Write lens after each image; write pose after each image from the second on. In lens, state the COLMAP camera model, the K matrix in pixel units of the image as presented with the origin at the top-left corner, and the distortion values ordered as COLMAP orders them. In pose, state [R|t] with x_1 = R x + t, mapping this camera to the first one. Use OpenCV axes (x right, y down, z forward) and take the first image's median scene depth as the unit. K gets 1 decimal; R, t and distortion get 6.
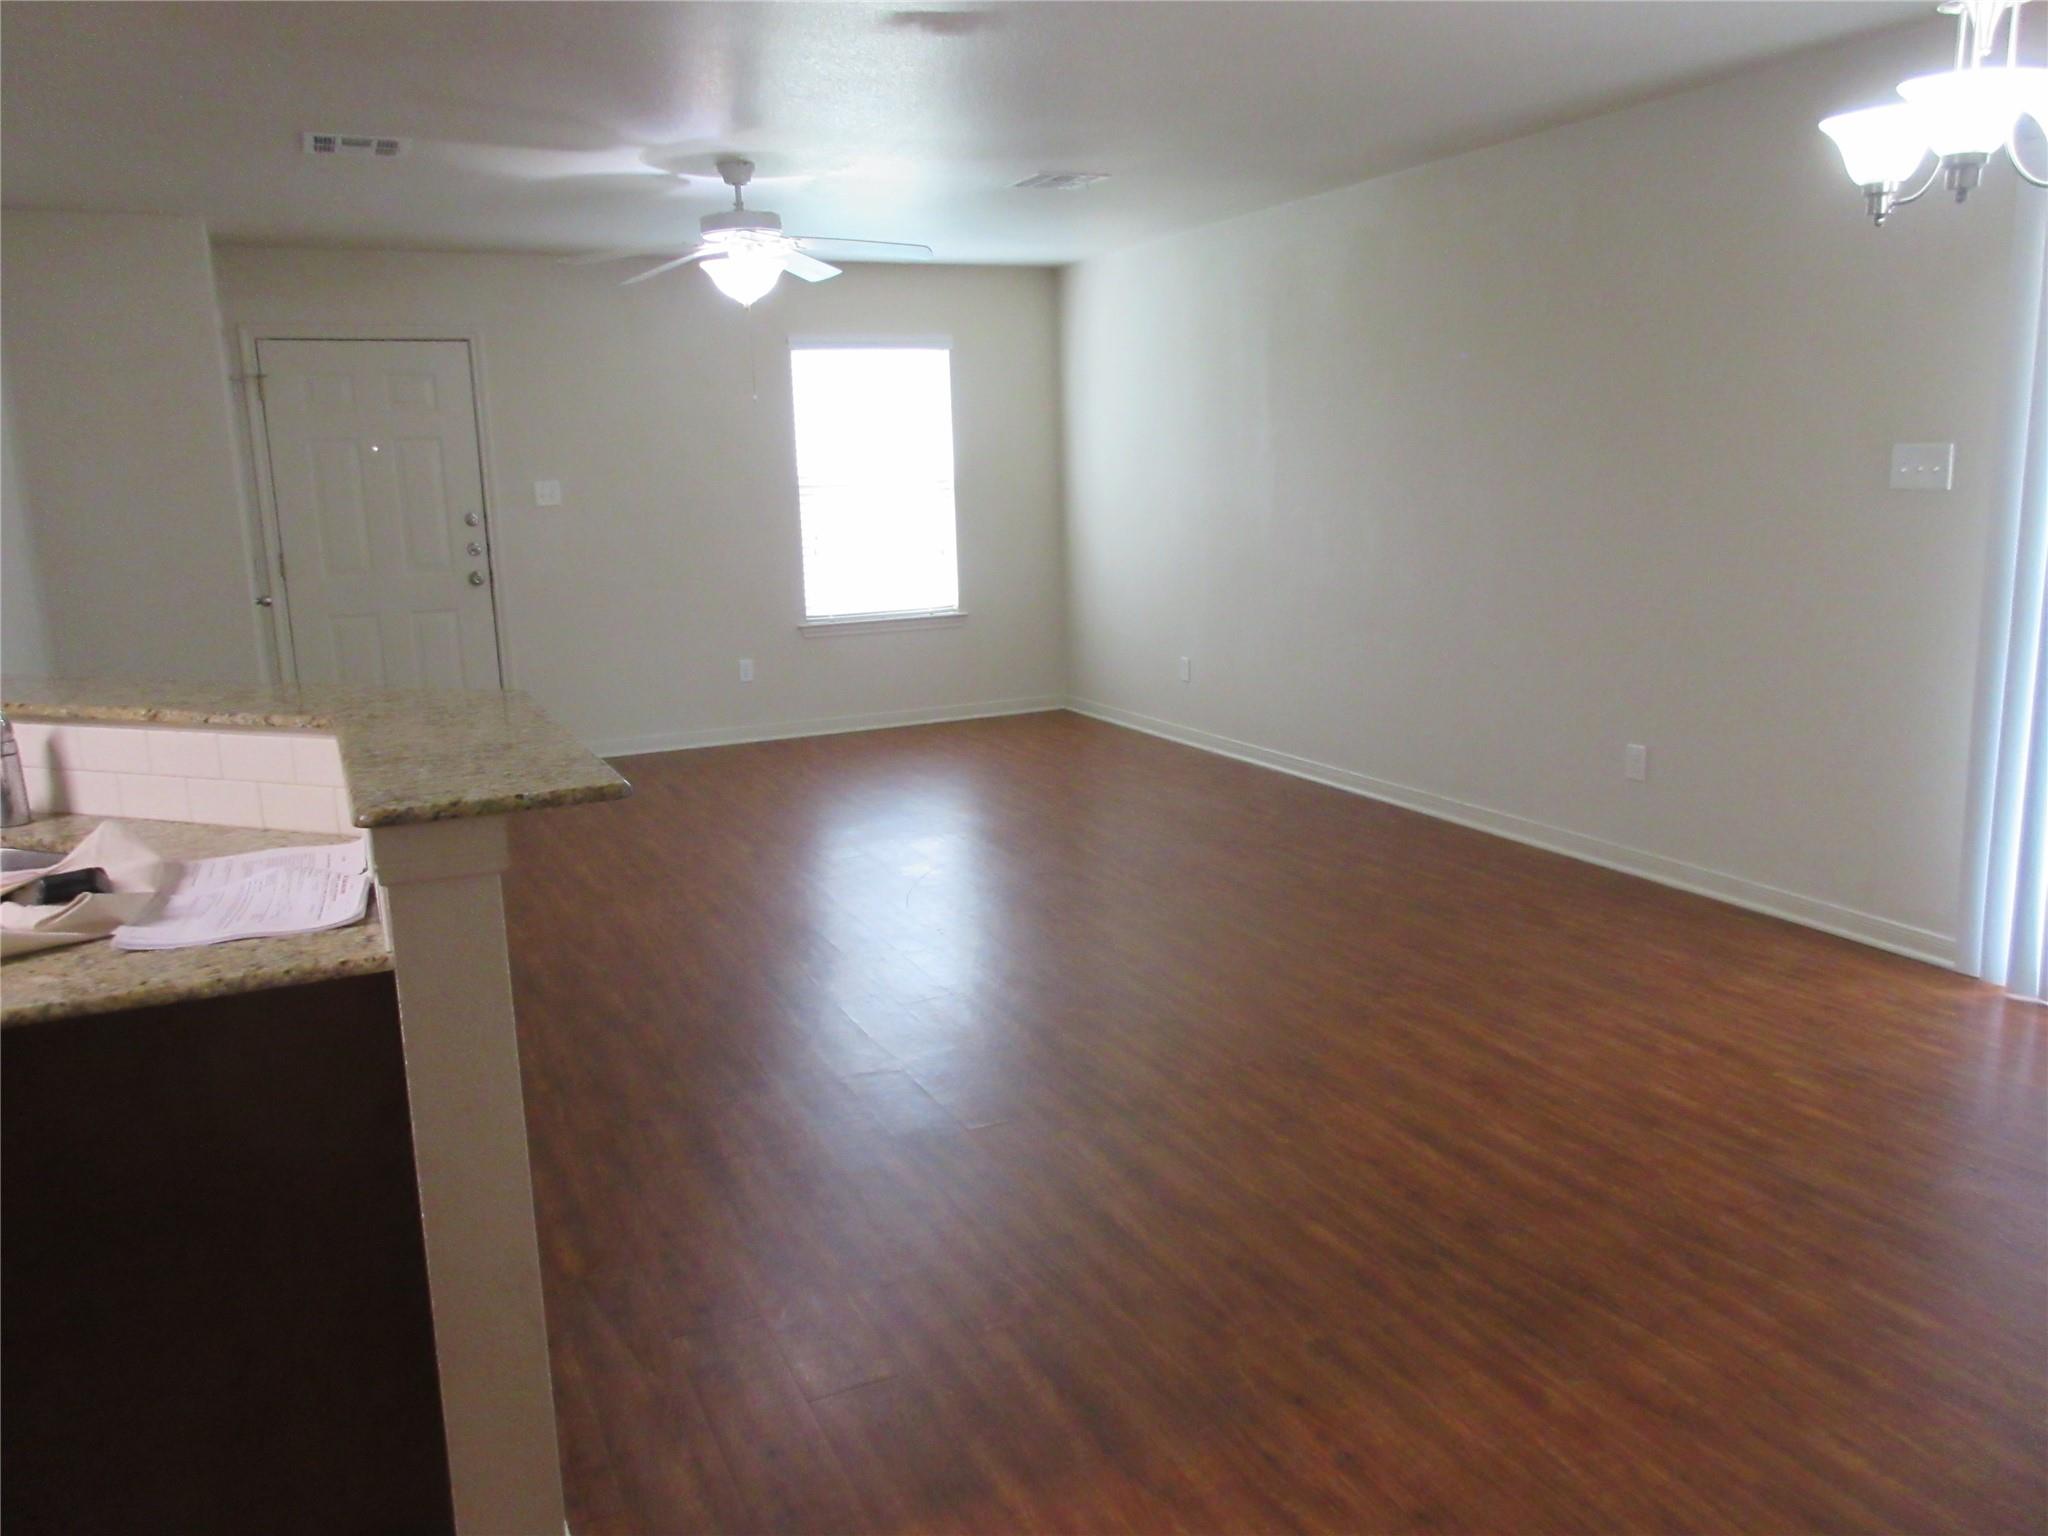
lens RADIAL K [[1511.6, 0, 1022.1], [0, 1511.6, 776.8], [0, 0, 1]] dist [-0.006709, -0.002704]
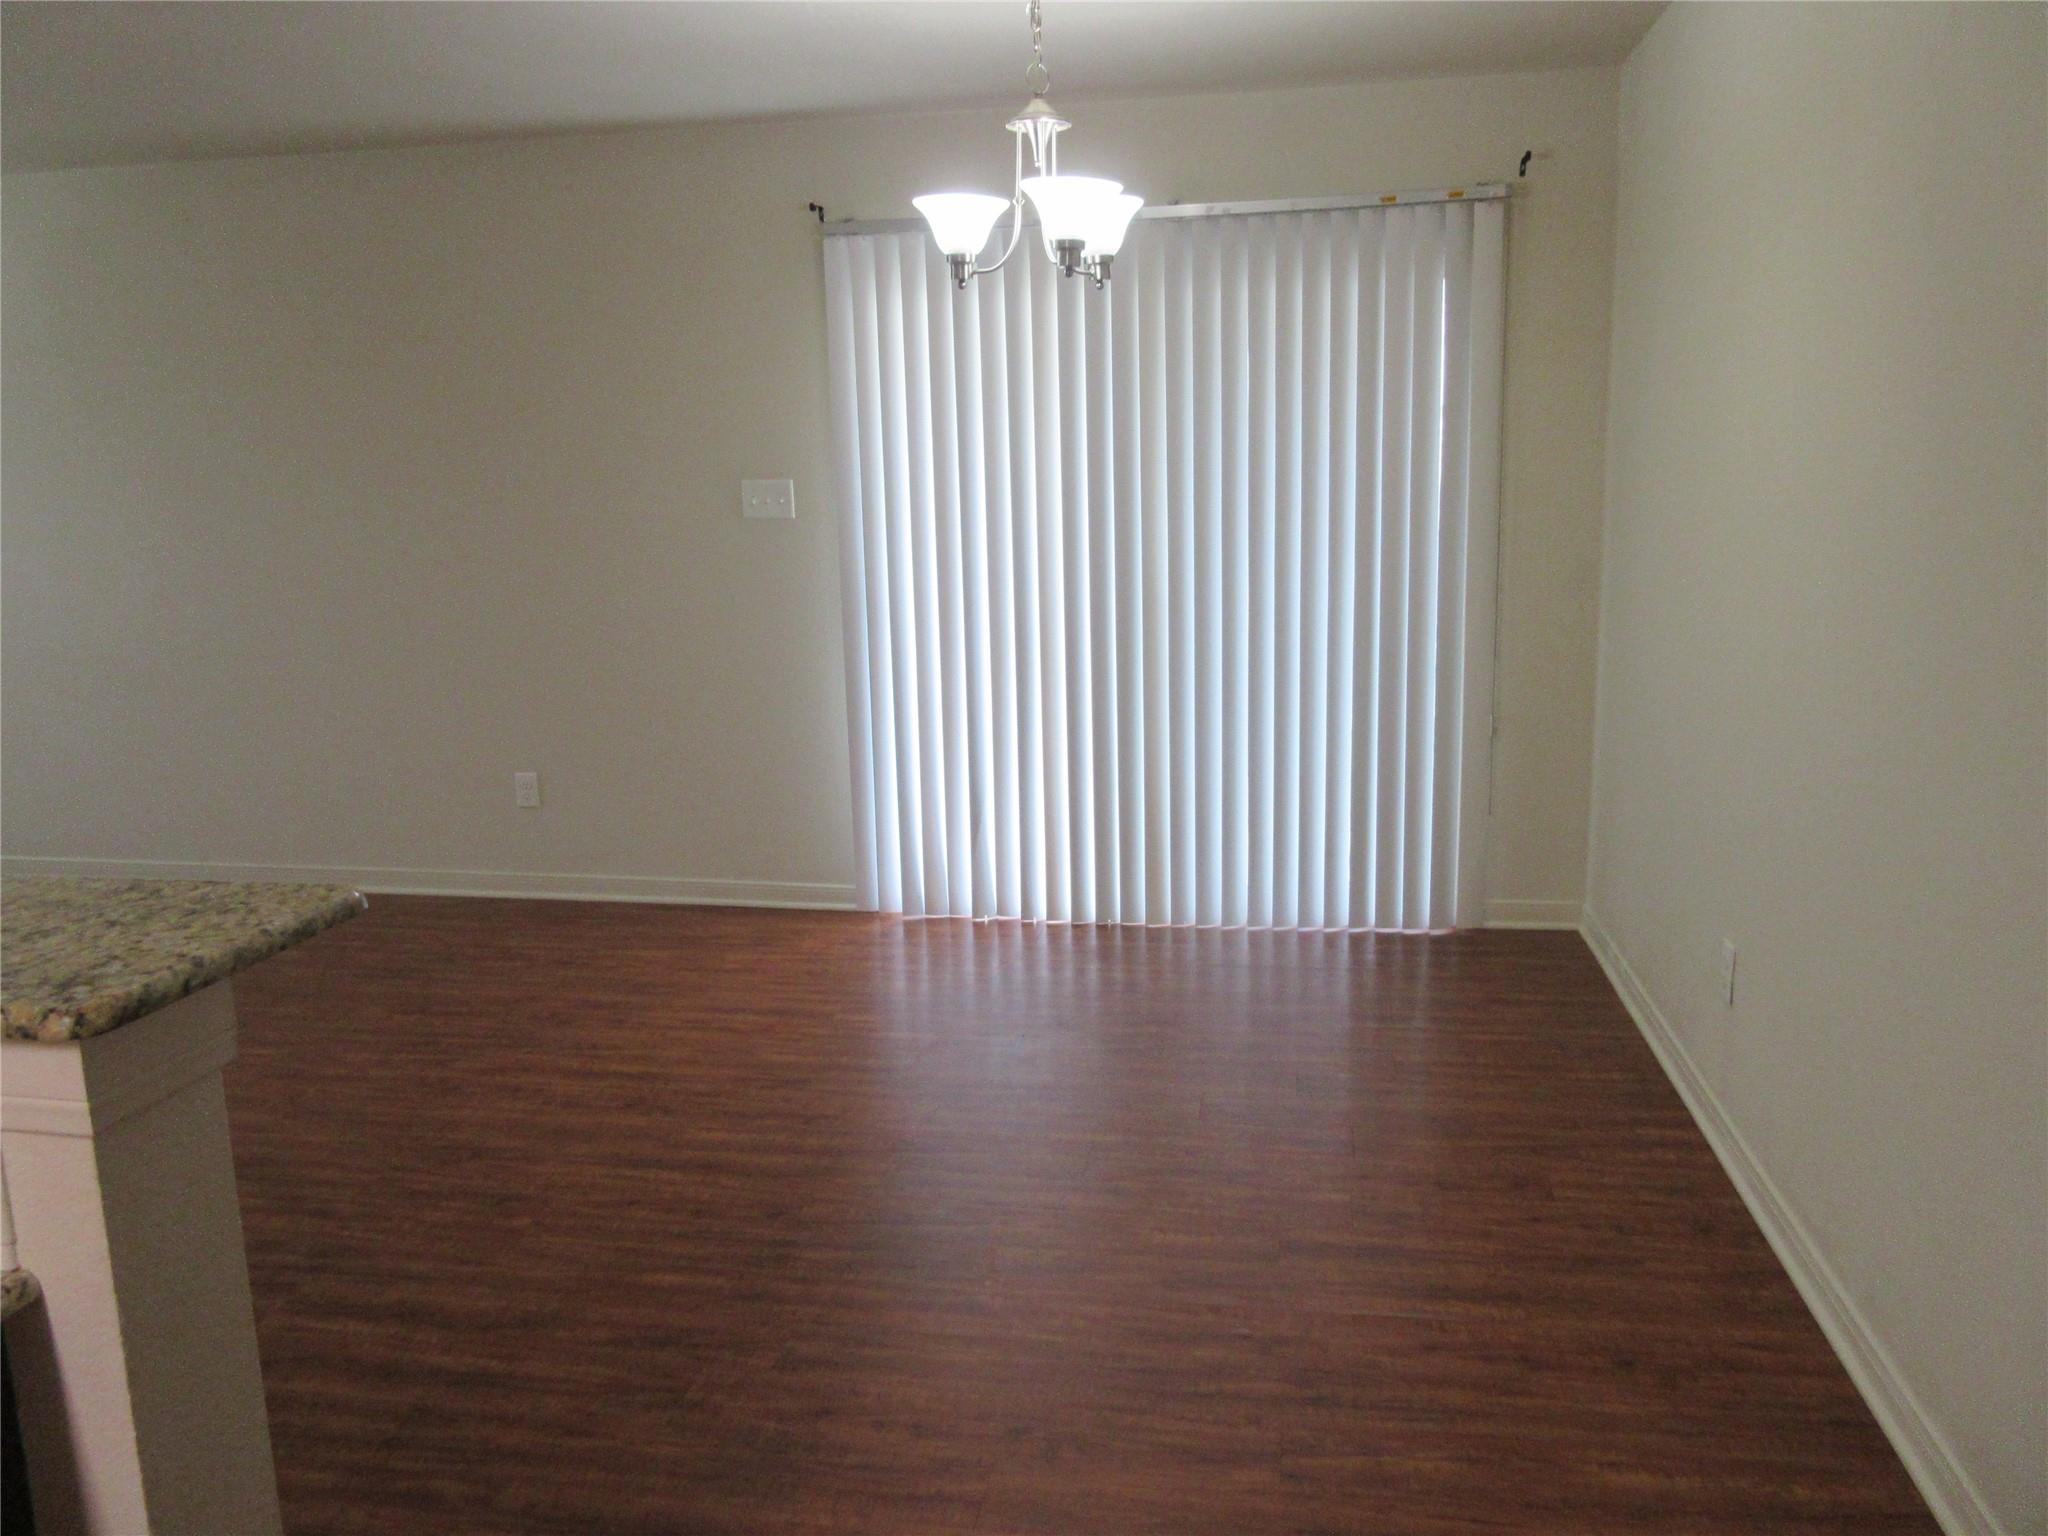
lens RADIAL K [[1499.6, 0, 1021.7], [0, 1499.6, 794.2], [0, 0, 1]] dist [0.000636, 0.001801]
pose [[0.600282, -0.147294, 0.786108, -0.253723], [0.167562, 0.984243, 0.056467, -0.010783], [-0.782038, 0.097826, 0.615505, 0.143623]]
